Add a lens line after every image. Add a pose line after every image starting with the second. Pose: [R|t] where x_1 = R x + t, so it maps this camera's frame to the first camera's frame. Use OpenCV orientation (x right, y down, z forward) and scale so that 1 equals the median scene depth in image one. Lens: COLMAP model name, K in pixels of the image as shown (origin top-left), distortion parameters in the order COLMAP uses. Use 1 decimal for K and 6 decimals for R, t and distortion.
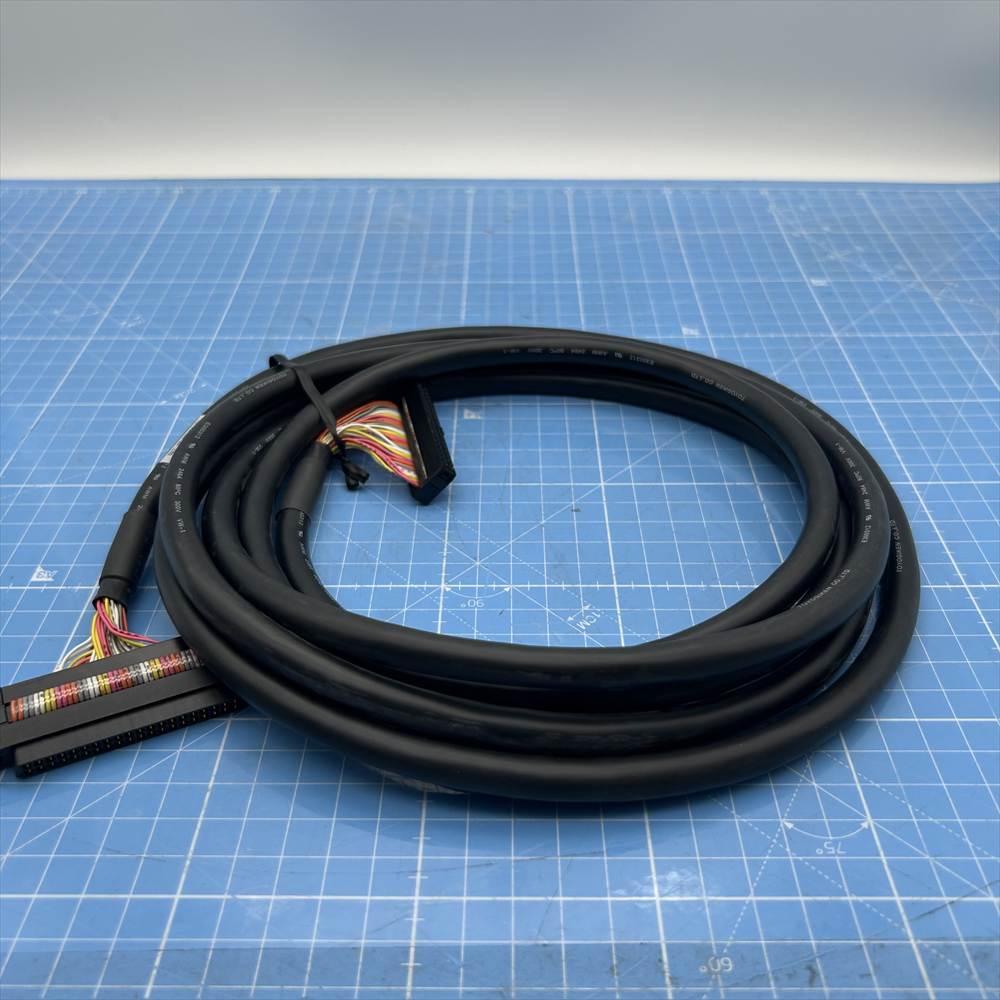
lens RADIAL K [[1045.7, 0, 500.0], [0, 1045.7, 500.0], [0, 0, 1]] dist [0.110411, -0.291822]
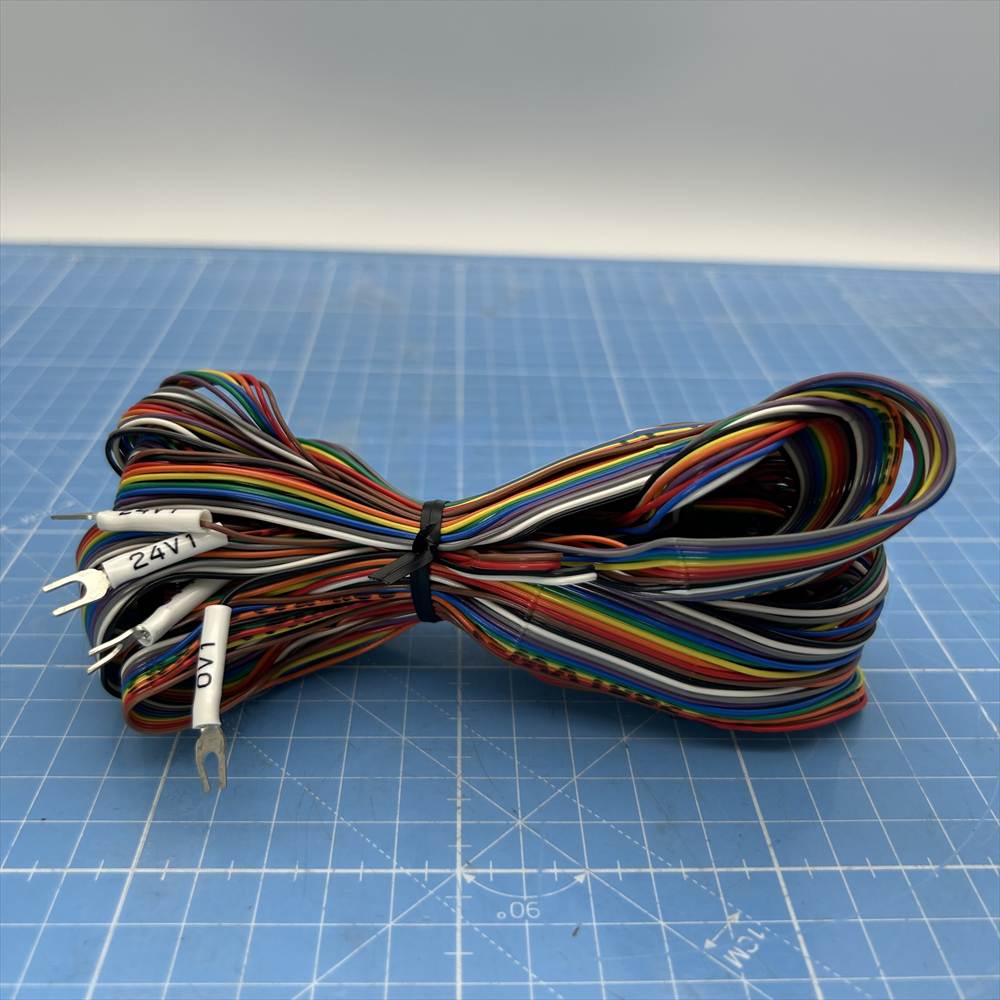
lens RADIAL K [[1045.0, 0, 499.9], [0, 1045.0, 525.2], [0, 0, 1]] dist [0.013536, -0.103444]
pose [[0.998492, 0.013348, 0.053256, -0.042403], [-0.007374, 0.993812, -0.110828, -0.022491], [-0.054406, 0.110268, 0.992412, 0.293942]]
